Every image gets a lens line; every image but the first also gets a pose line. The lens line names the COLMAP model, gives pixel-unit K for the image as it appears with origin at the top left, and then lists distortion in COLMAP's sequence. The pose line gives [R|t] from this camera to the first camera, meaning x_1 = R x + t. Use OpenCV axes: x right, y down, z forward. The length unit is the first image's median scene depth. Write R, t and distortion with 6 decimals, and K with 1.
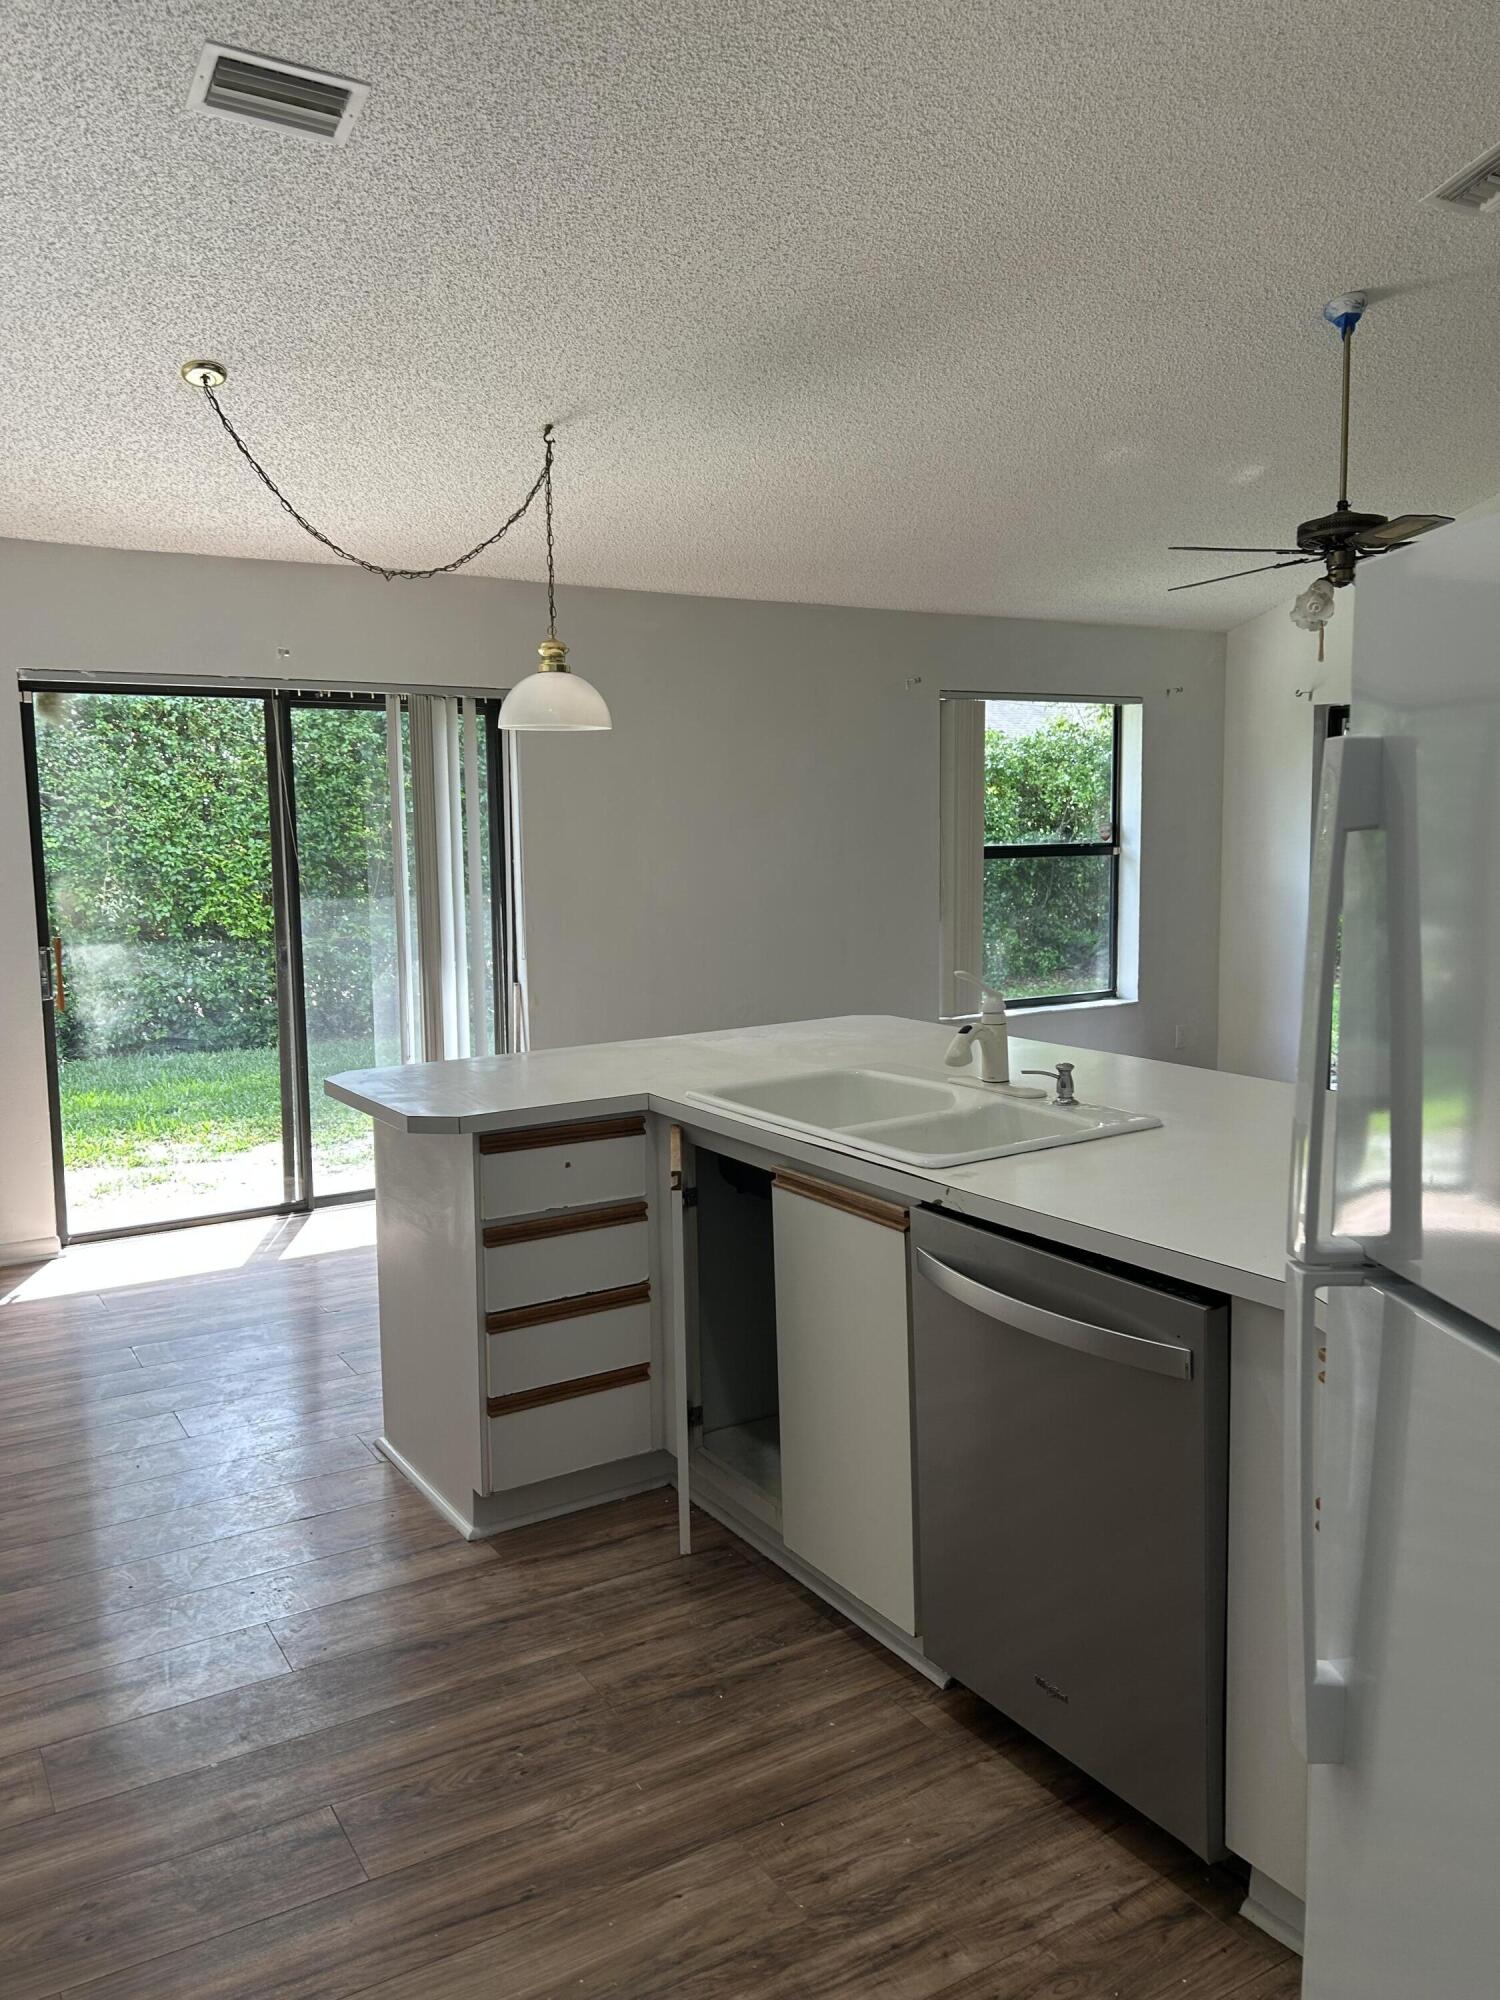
lens RADIAL K [[1509.4, 0, 741.2], [0, 1509.4, 979.3], [0, 0, 1]] dist [0.048475, -0.054476]
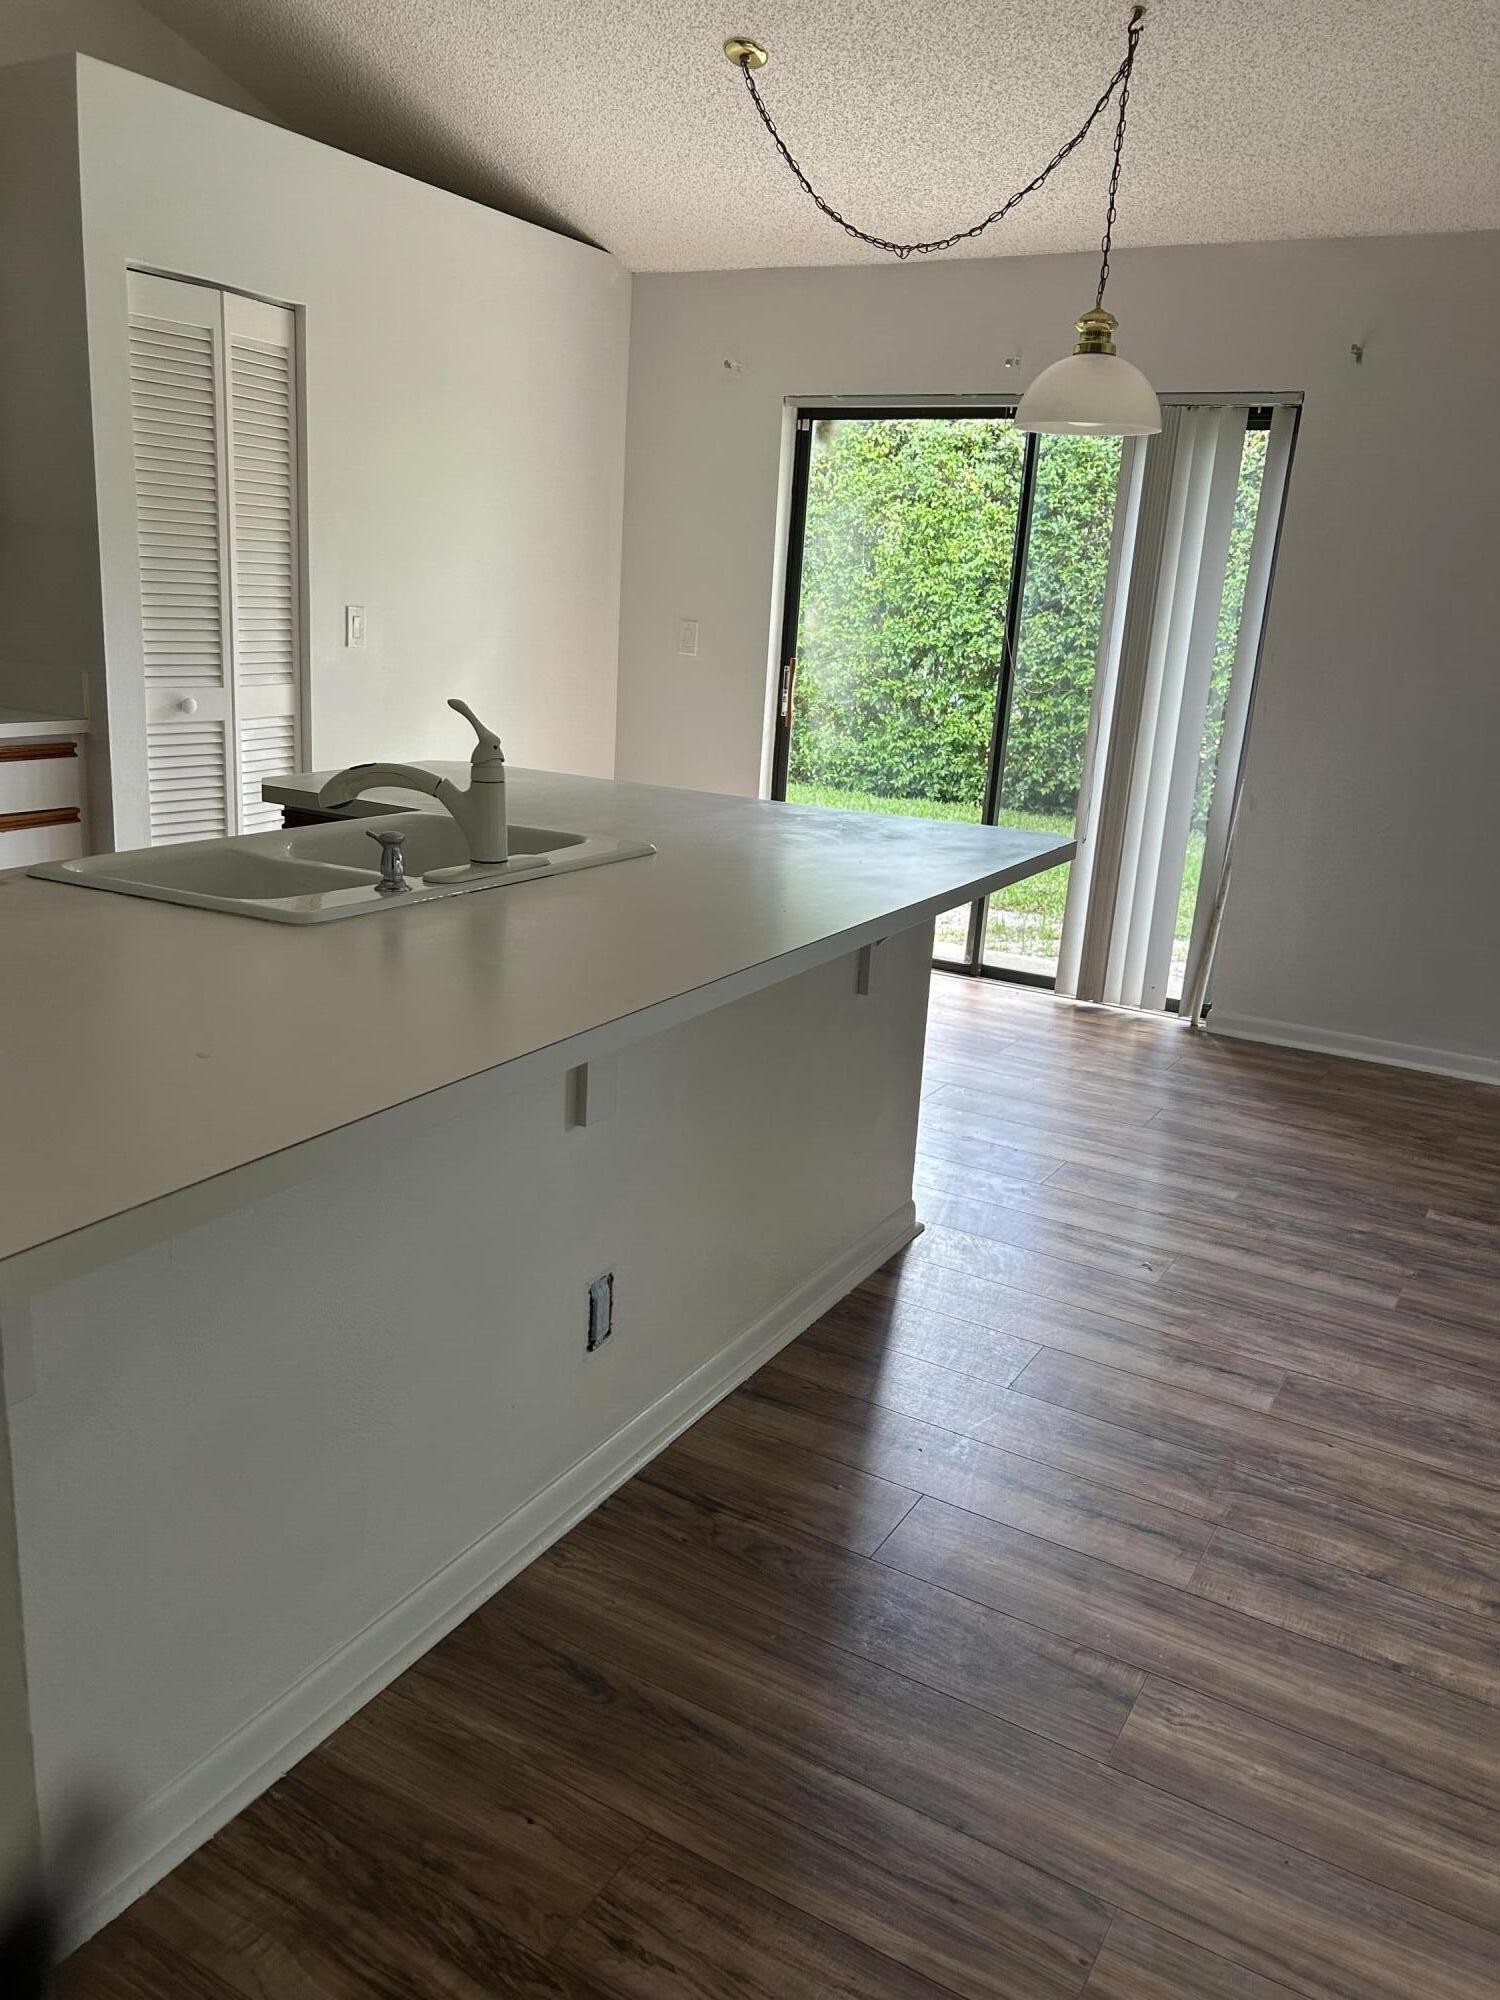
lens RADIAL K [[1509.4, 0, 765.3], [0, 1509.4, 986.7], [0, 0, 1]] dist [0.048475, -0.054476]
pose [[0.473899, 0.265519, -0.839595, 0.548252], [-0.147793, 0.963915, 0.221414, -0.037428], [0.868088, 0.019158, 0.496041, 0.474267]]
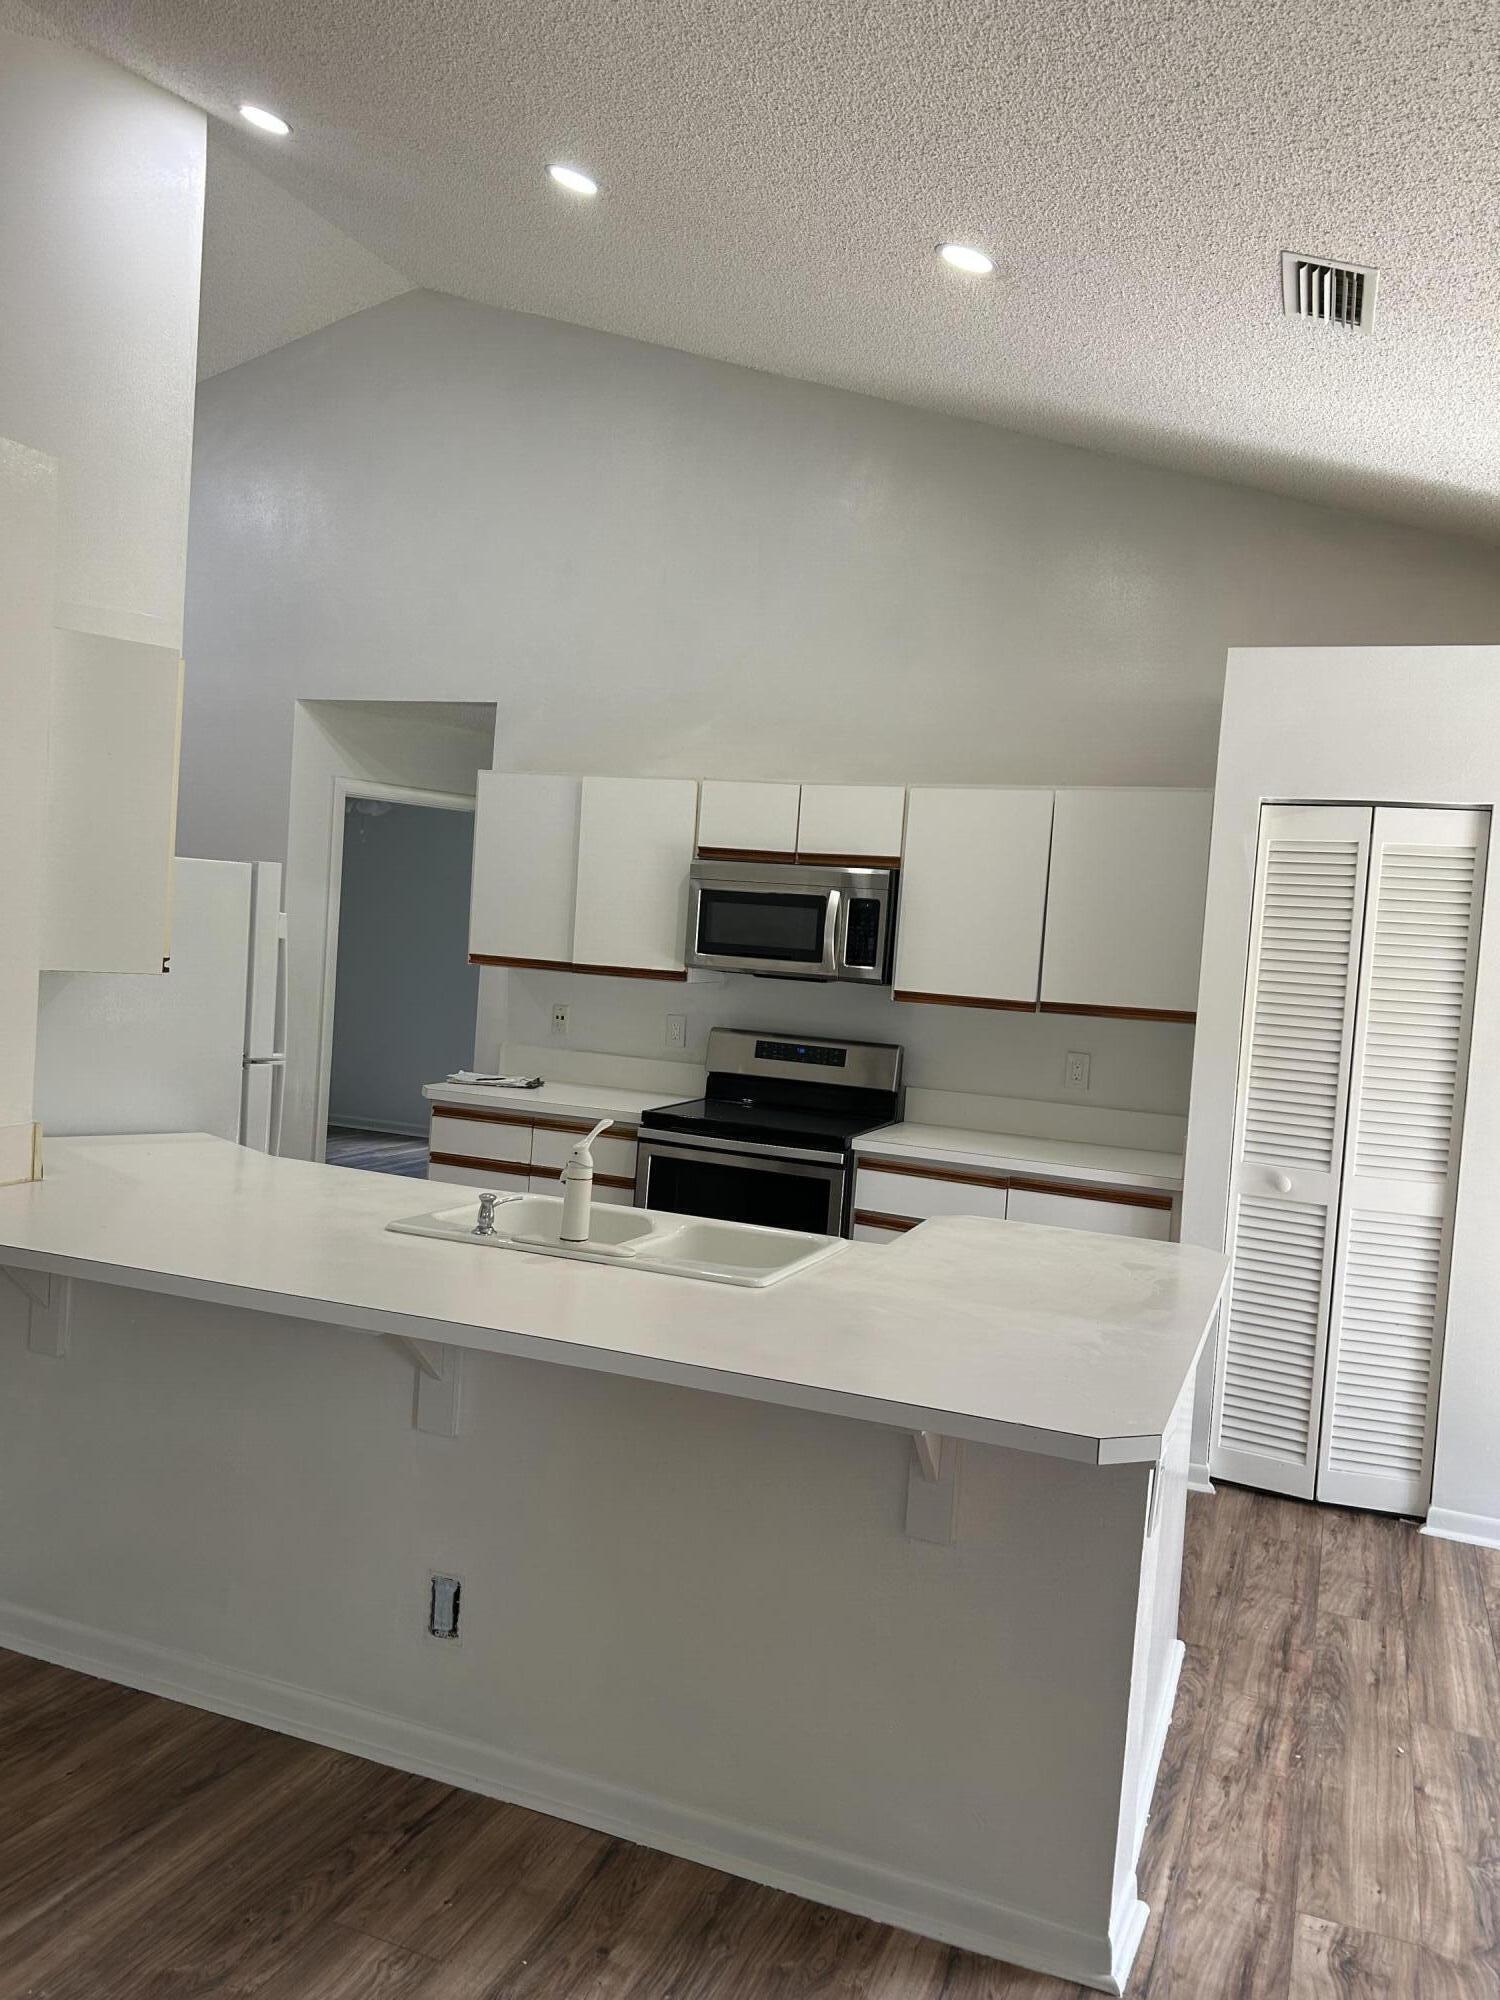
lens RADIAL K [[1509.4, 0, 739.9], [0, 1509.4, 1000.7], [0, 0, 1]] dist [0.048475, -0.054476]
pose [[-0.808010, -0.010353, -0.589077, 0.412770], [-0.110558, 0.984749, 0.134340, -0.144970], [0.578702, 0.173675, -0.796832, 1.137244]]
